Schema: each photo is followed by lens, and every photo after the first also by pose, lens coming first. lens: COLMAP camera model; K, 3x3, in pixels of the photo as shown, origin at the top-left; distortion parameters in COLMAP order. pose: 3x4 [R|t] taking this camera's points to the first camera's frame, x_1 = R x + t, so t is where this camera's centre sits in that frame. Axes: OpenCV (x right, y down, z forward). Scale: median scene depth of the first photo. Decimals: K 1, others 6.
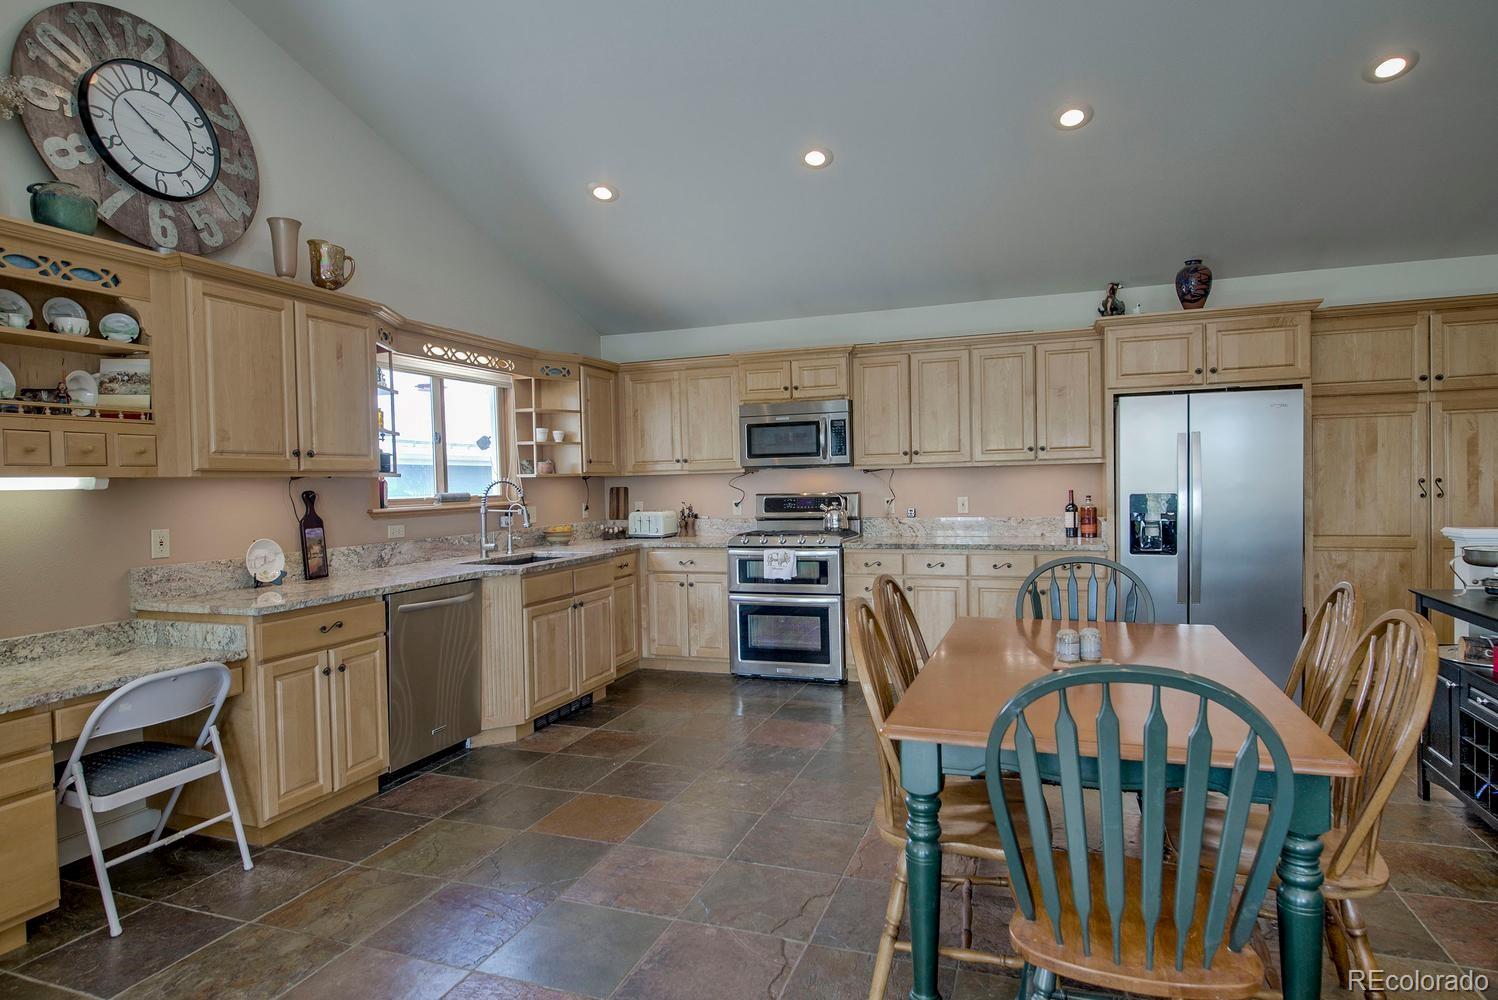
lens RADIAL K [[840.8, 0, 749.0], [0, 840.8, 500.0], [0, 0, 1]] dist [0.000286, 0.000338]
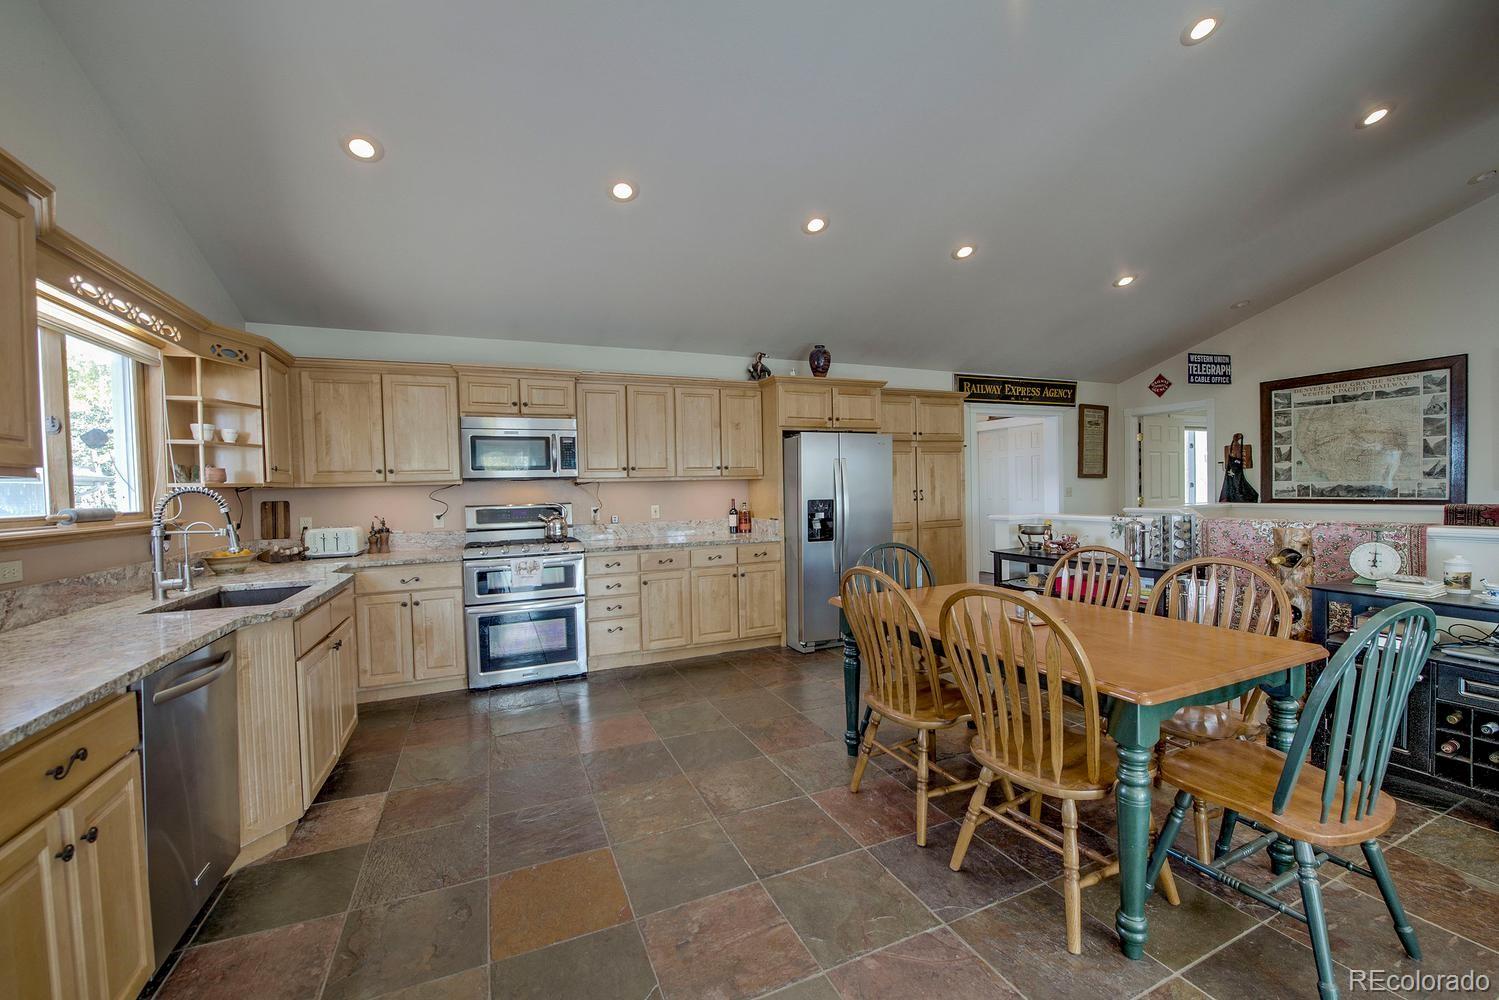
lens RADIAL K [[596.7, 0, 731.9], [0, 596.7, 502.2], [0, 0, 1]] dist [-0.020787, -0.000363]
pose [[0.723066, -0.010208, 0.690704, -0.285738], [0.023151, 0.999687, -0.009462, 0.002744], [-0.690391, 0.022832, 0.723076, 0.296891]]
